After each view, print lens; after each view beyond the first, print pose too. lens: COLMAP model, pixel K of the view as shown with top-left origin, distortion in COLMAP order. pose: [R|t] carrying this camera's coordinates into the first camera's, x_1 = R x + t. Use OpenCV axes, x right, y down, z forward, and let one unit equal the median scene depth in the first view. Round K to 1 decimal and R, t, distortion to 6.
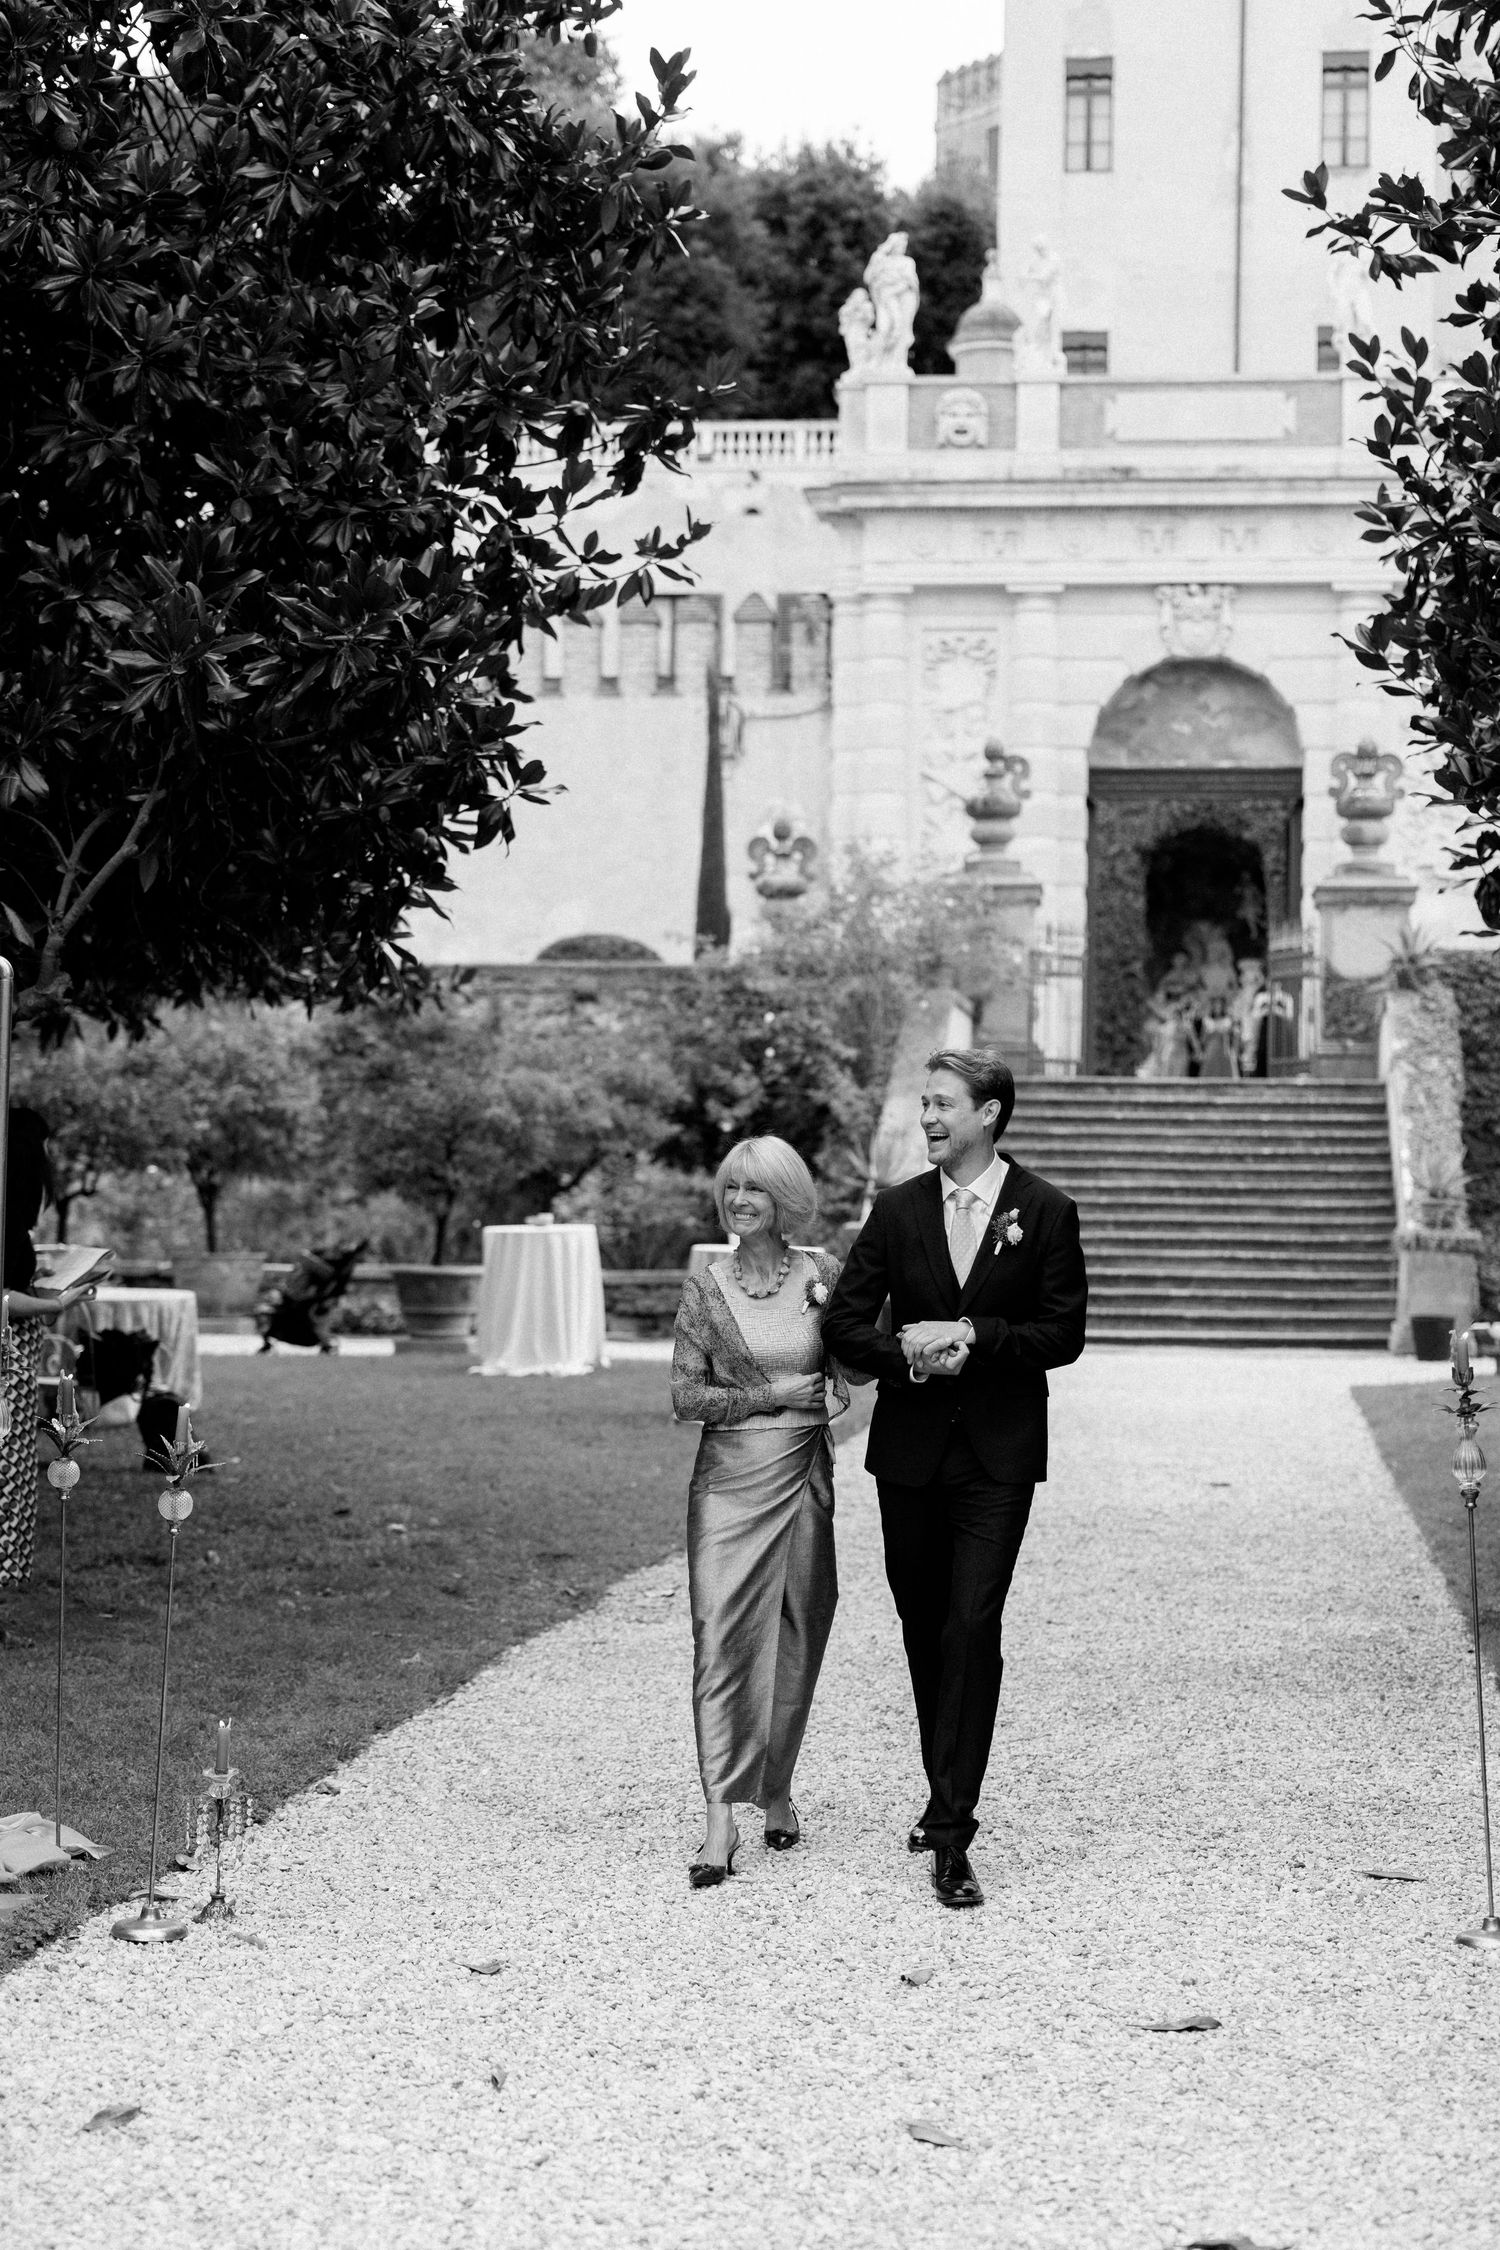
lens RADIAL K [[3212.9, 0, 695.7], [0, 3212.9, 1140.4], [0, 0, 1]] dist [0.019171, 0.000000]
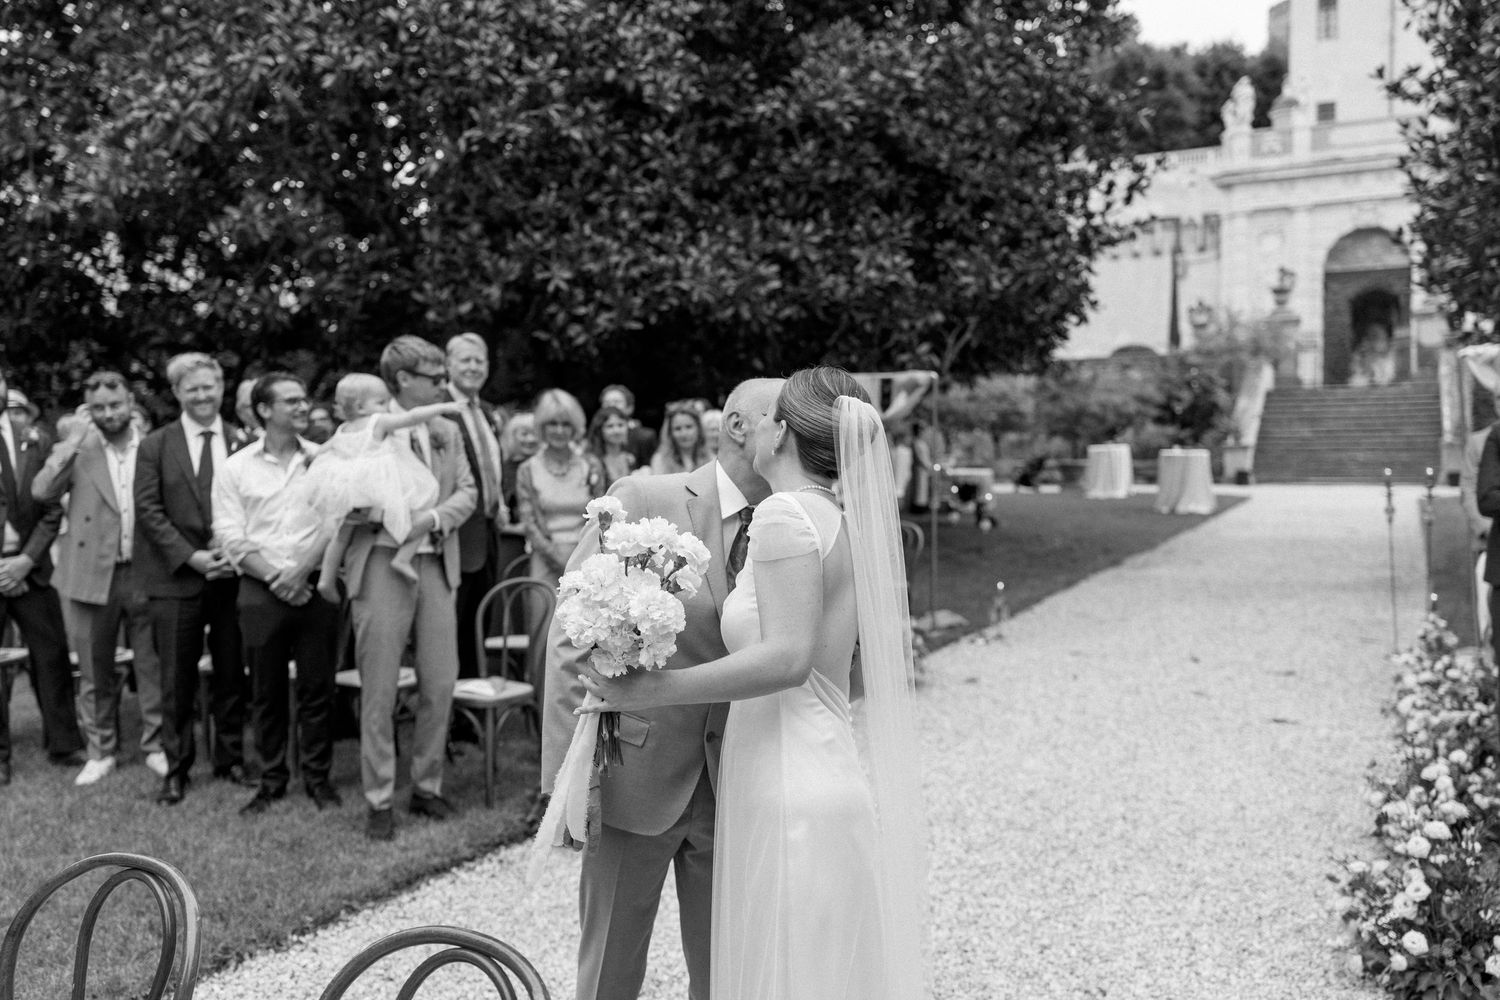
lens RADIAL K [[1105.0, 0, 748.4], [0, 1105.0, 514.3], [0, 0, 1]] dist [-0.017330, -0.022146]
pose [[0.931179, -0.004447, -0.364534, 0.022145], [0.034657, 0.996477, 0.076375, -0.000779], [0.362910, -0.083753, 0.928053, -0.127227]]
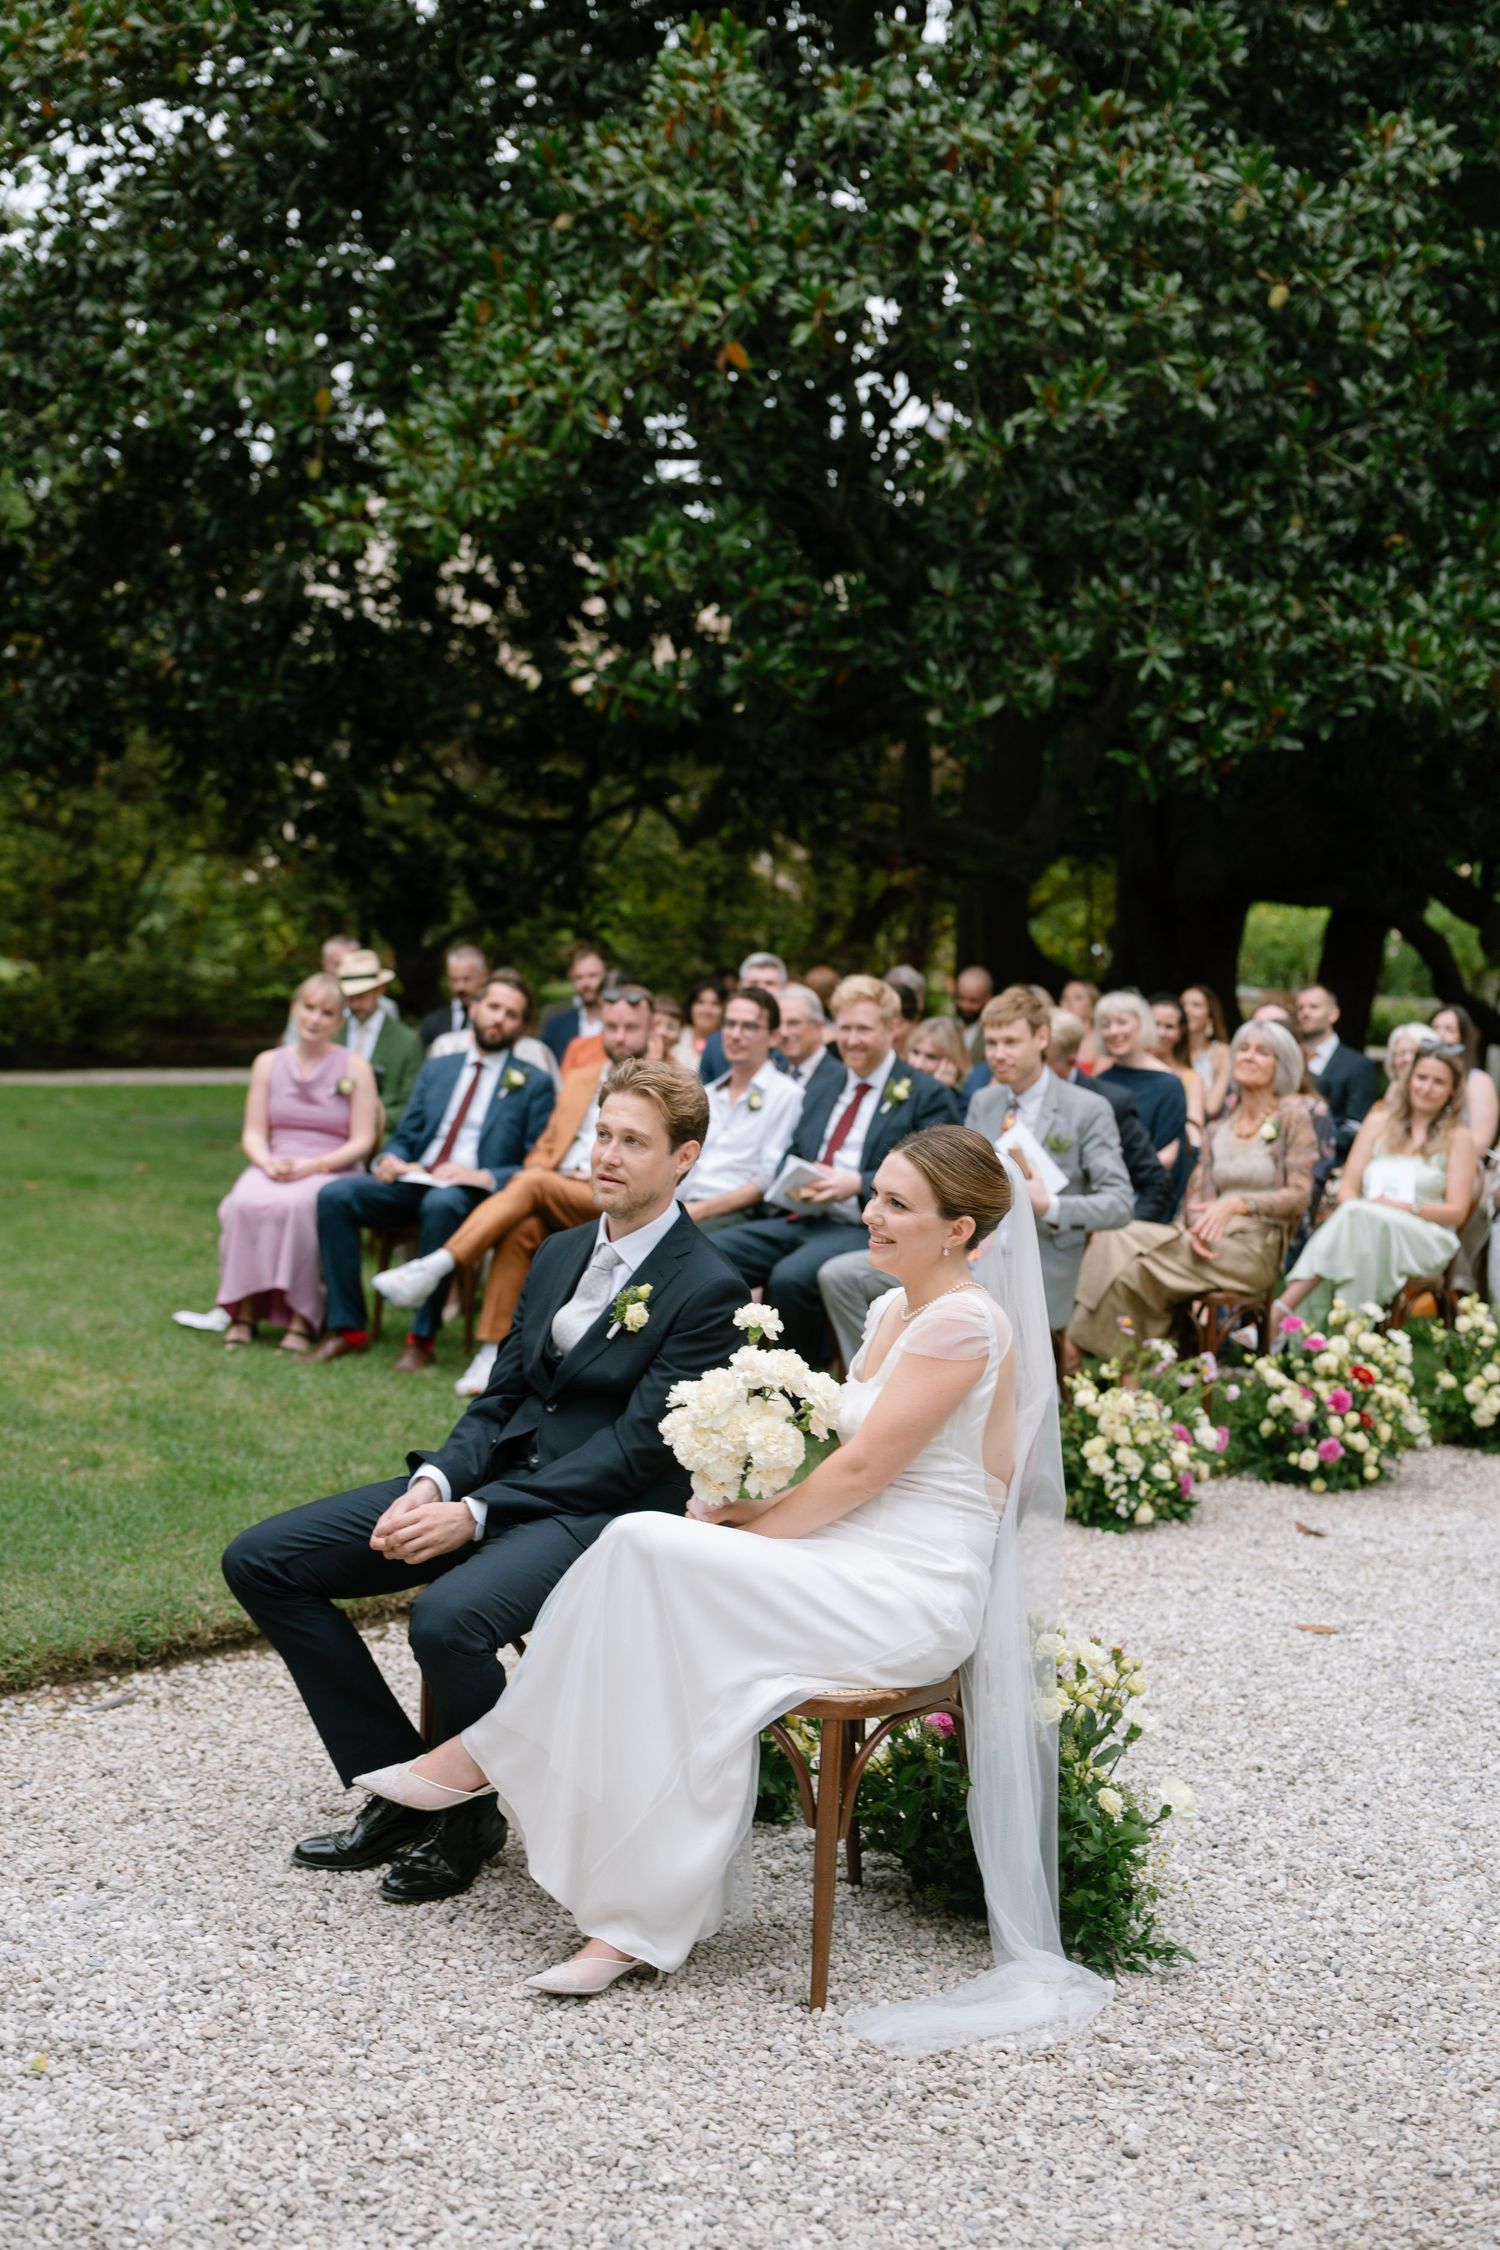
lens RADIAL K [[2354.2, 0, 718.3], [0, 2354.2, 1068.1], [0, 0, 1]] dist [0.030489, 0.000000]
pose [[0.747861, 0.055295, -0.661549, 0.123464], [-0.018652, 0.997882, 0.062322, -0.004154], [0.663594, -0.034269, 0.747308, -0.277402]]
